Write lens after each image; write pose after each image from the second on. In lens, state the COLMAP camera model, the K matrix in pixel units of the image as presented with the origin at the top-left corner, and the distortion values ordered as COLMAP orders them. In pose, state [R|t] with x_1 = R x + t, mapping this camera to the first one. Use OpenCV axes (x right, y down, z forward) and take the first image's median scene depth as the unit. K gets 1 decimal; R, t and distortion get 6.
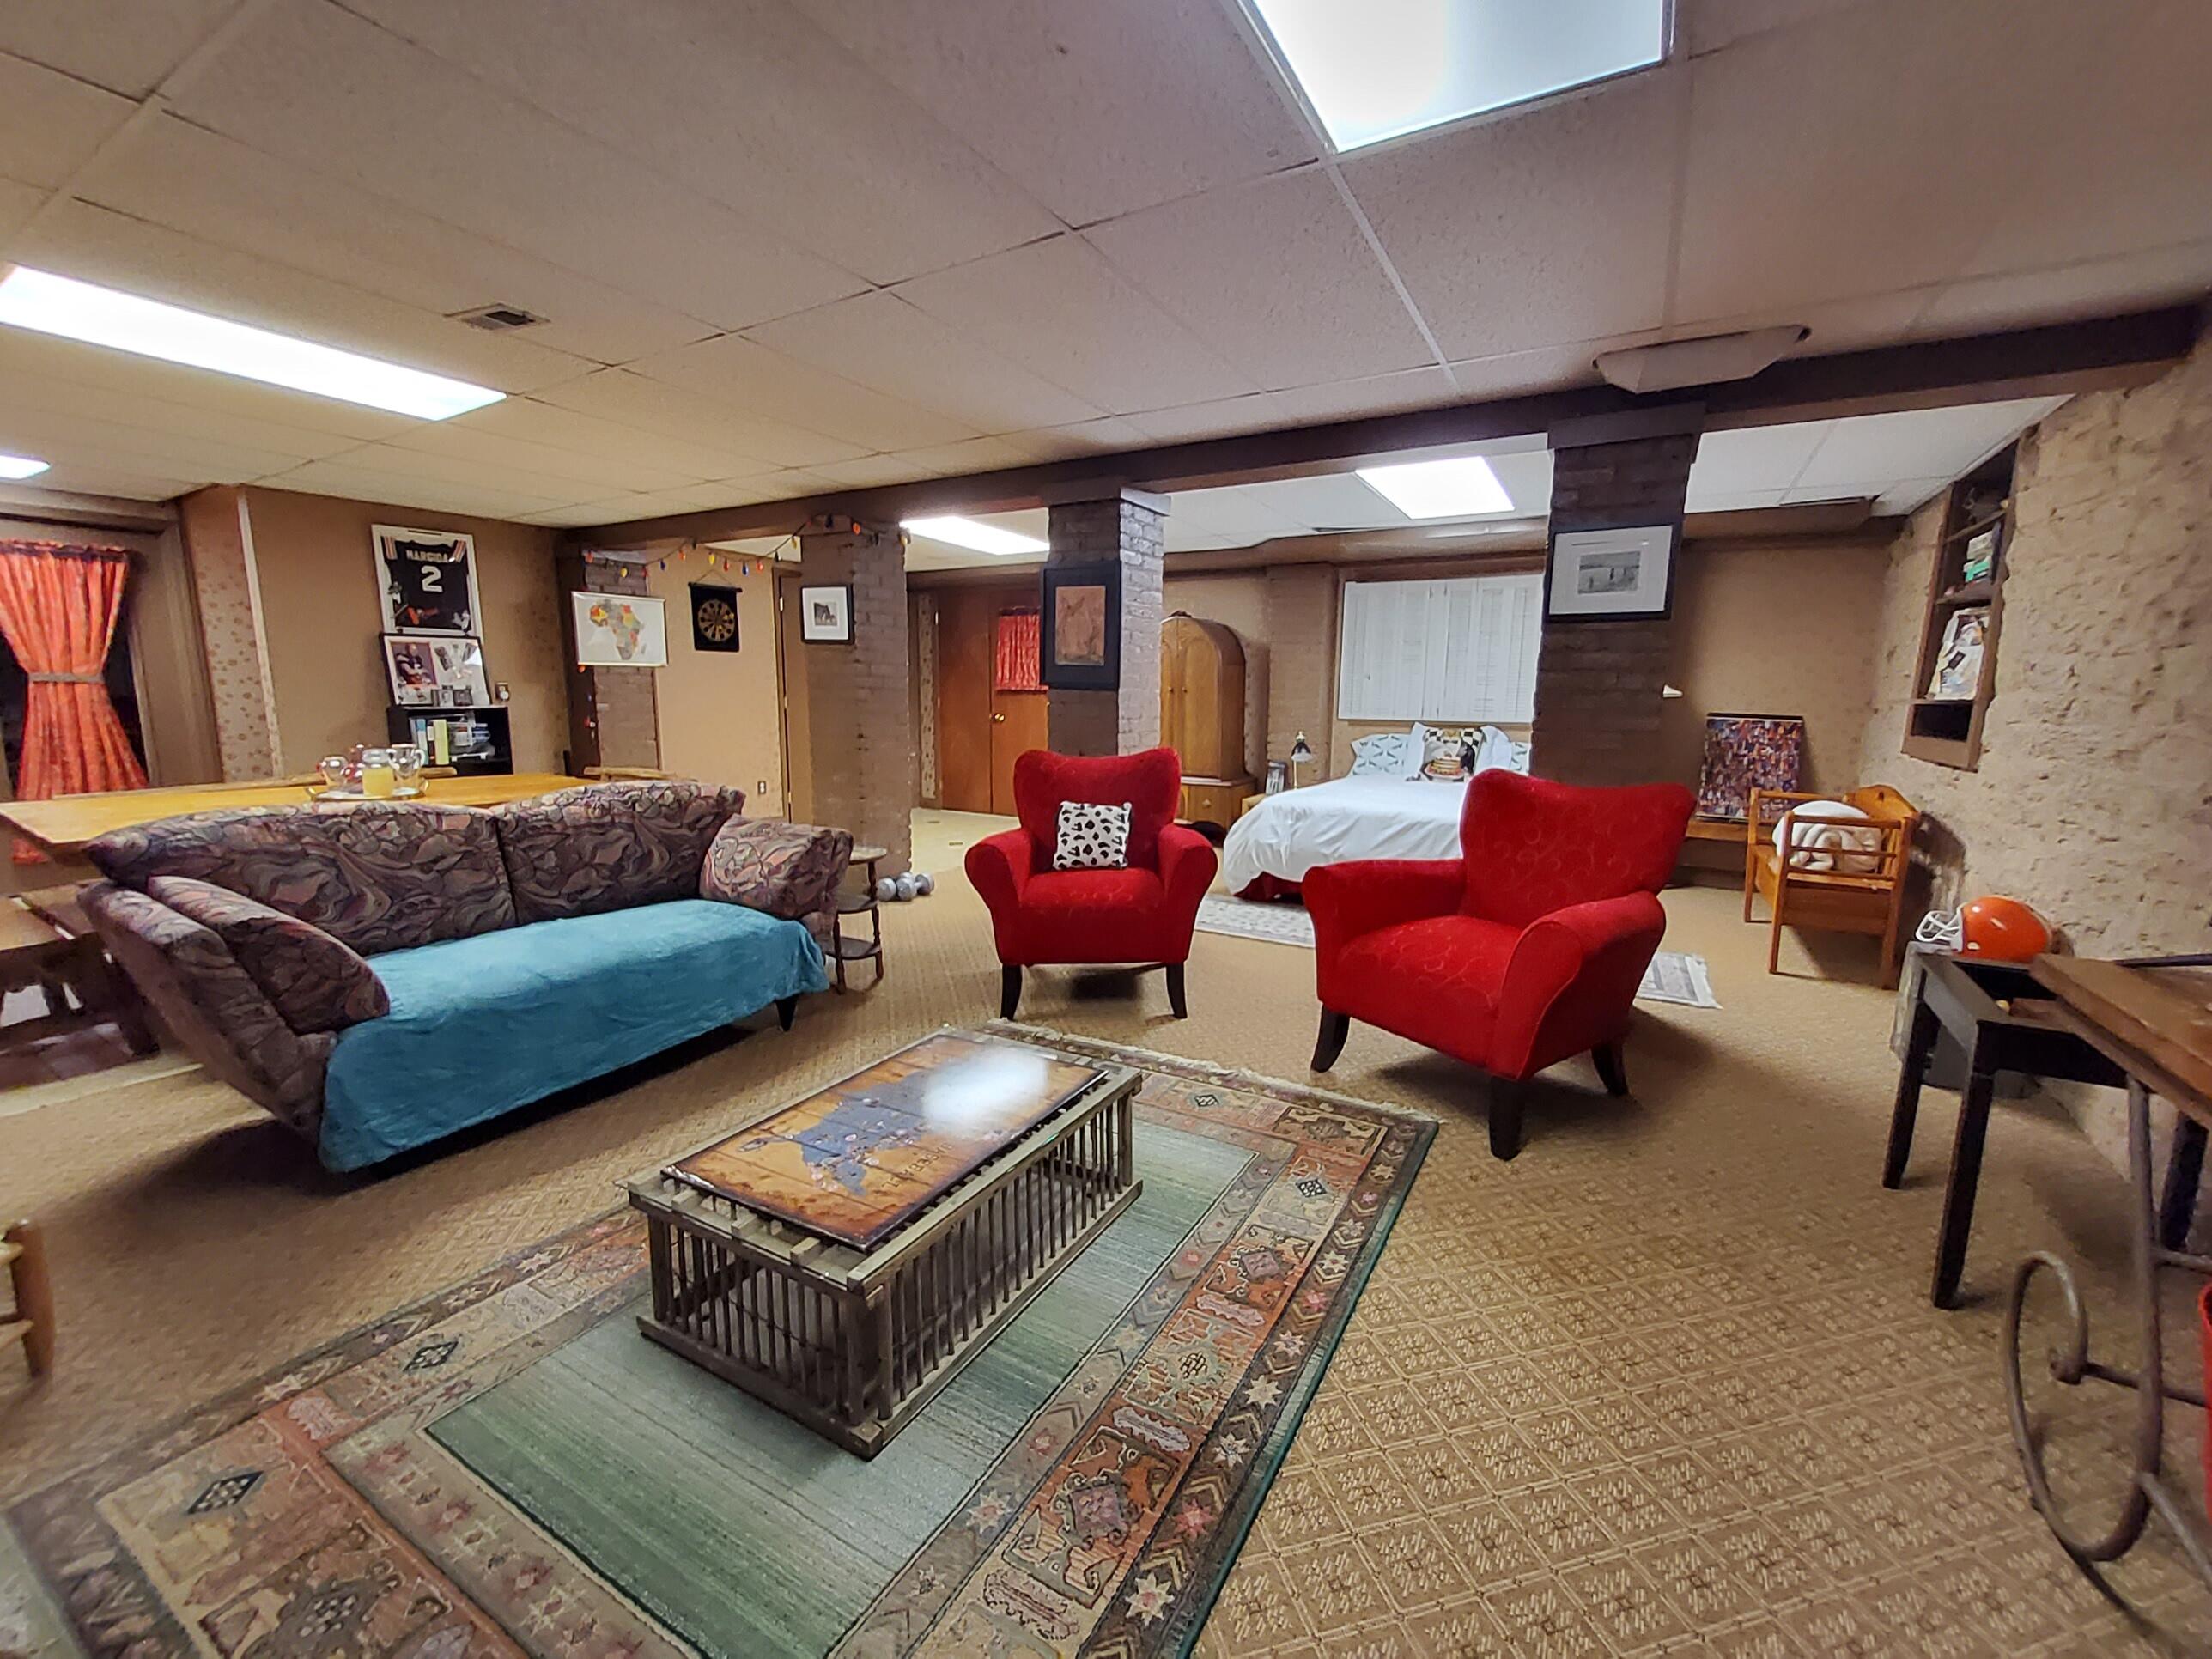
lens RADIAL K [[899.1, 0, 1108.4], [0, 899.1, 882.7], [0, 0, 1]] dist [-0.016328, 0.000036]
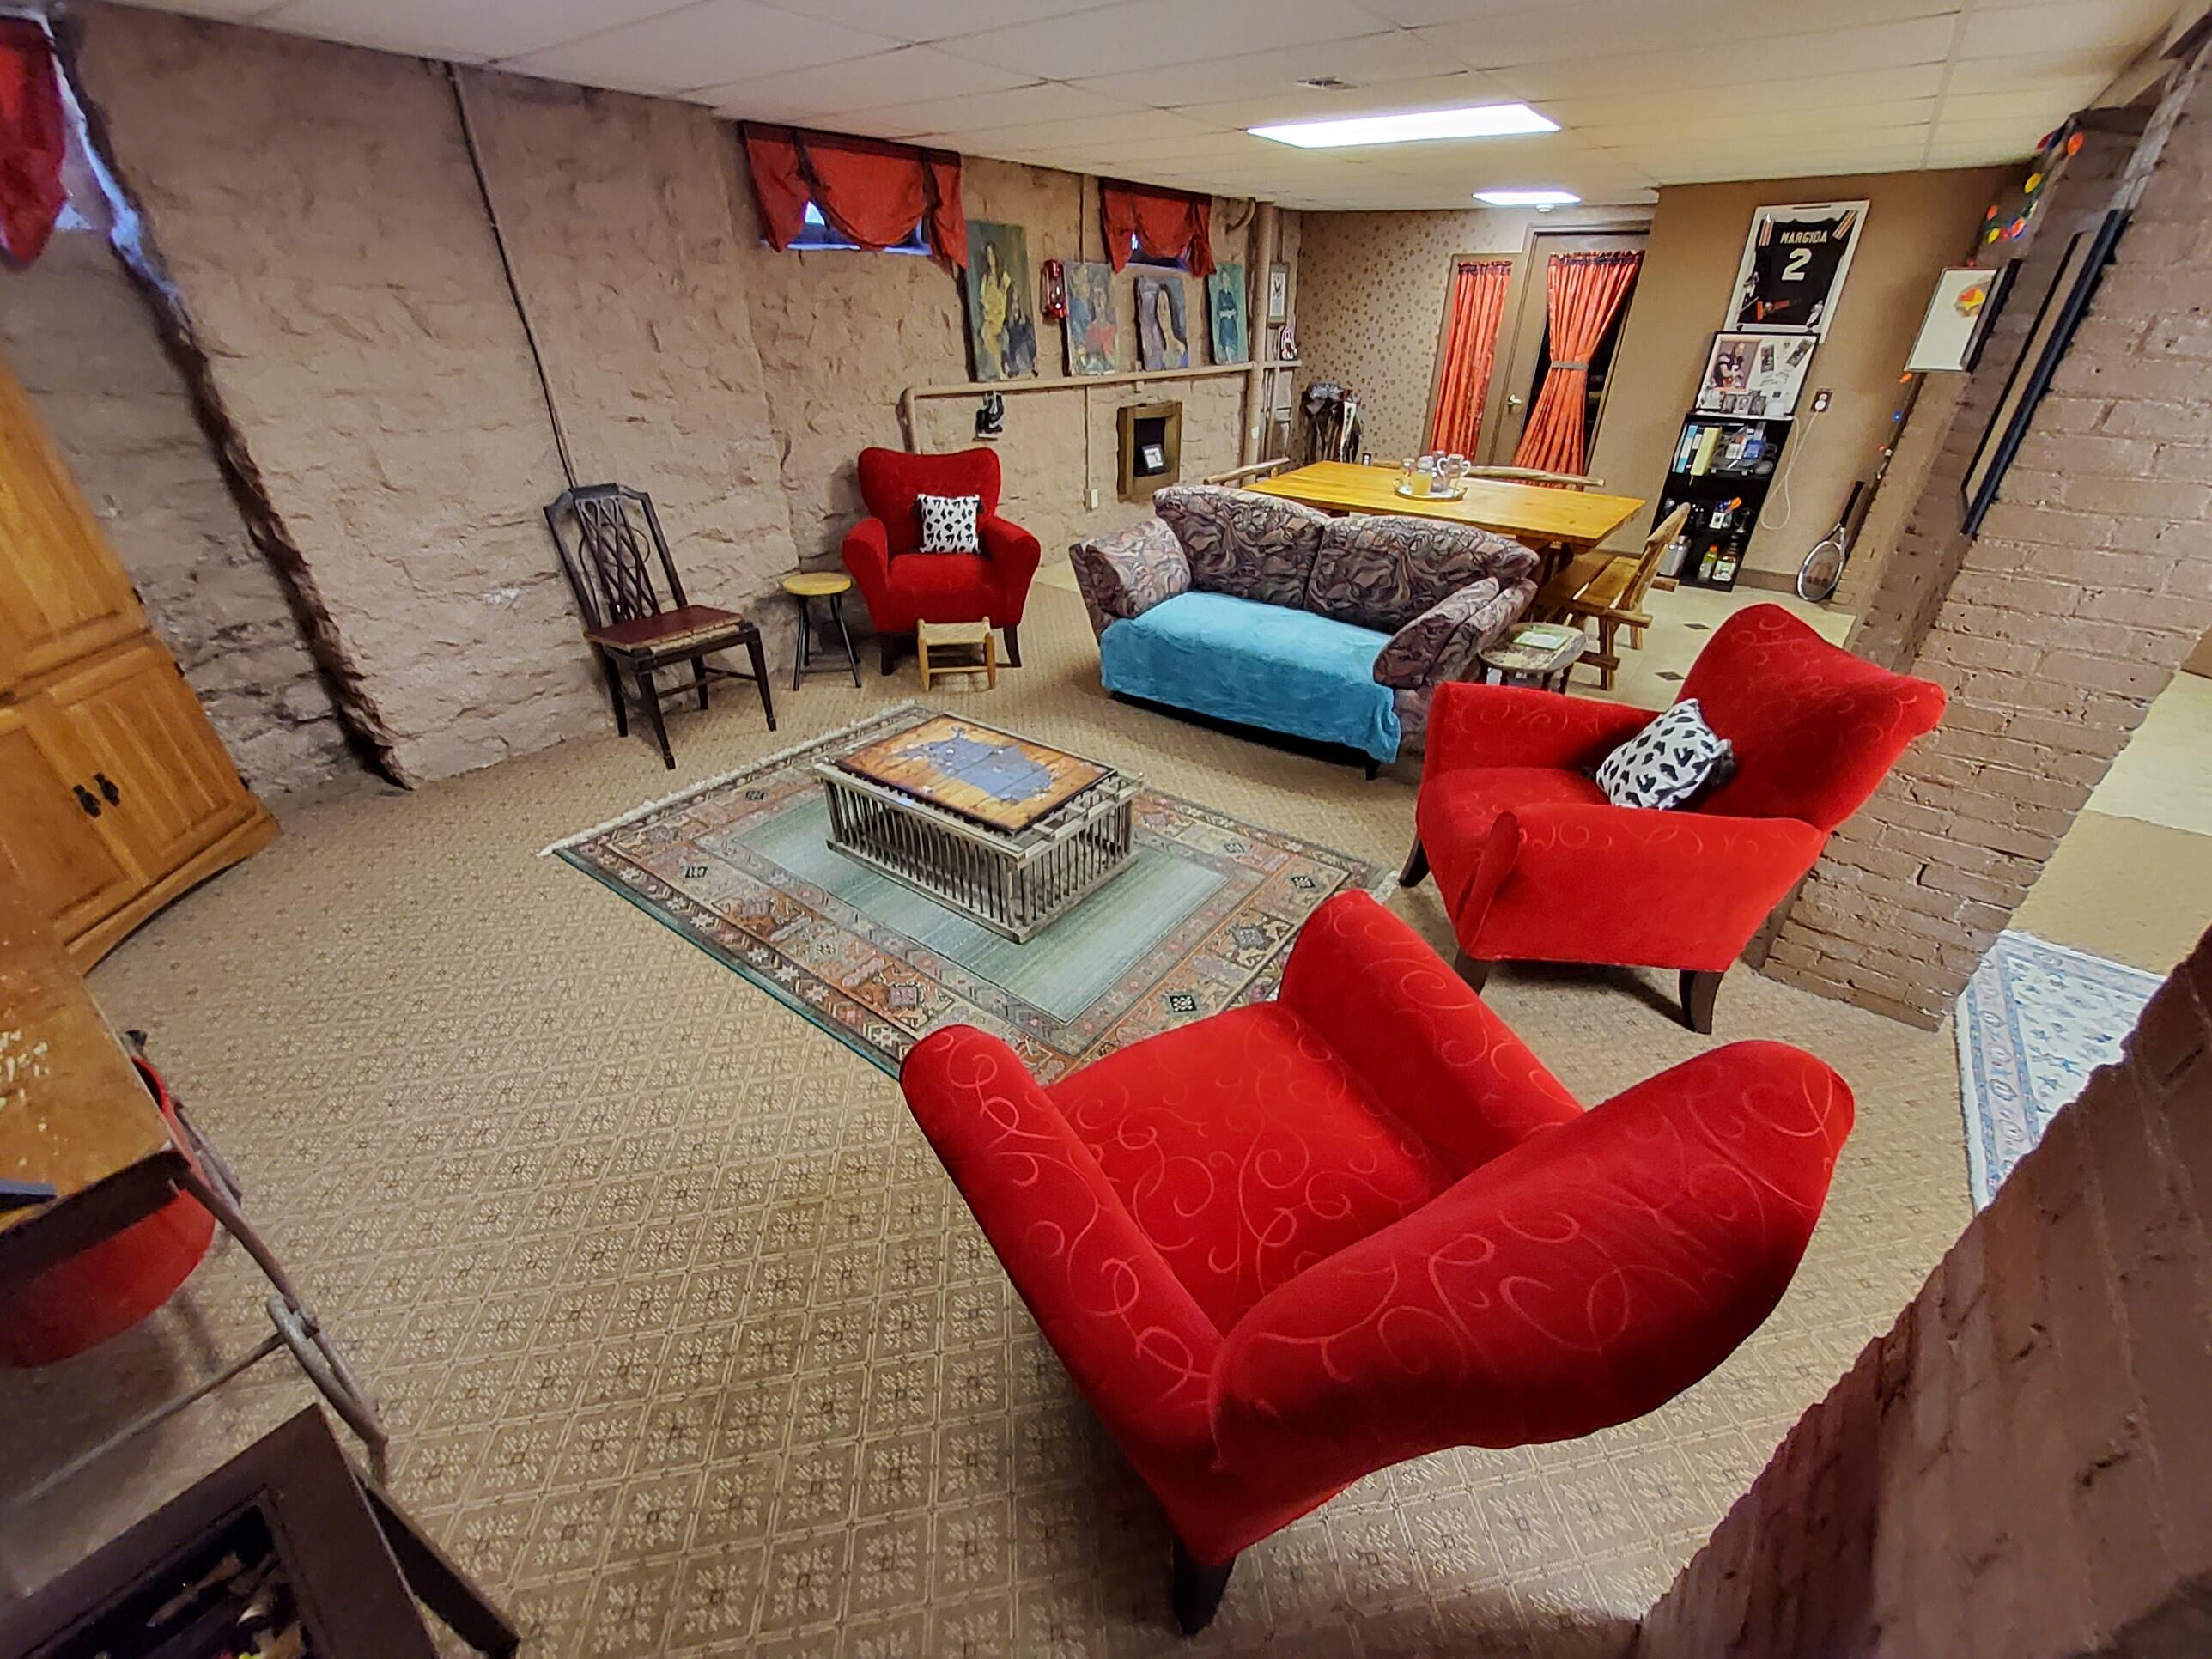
lens RADIAL K [[884.6, 0, 1139.9], [0, 884.6, 838.9], [0, 0, 1]] dist [-0.001549, -0.000618]
pose [[-0.106299, 0.505430, -0.856295, 0.426228], [-0.212896, 0.829635, 0.516122, -0.184545], [0.971275, 0.237165, 0.019414, 0.486583]]
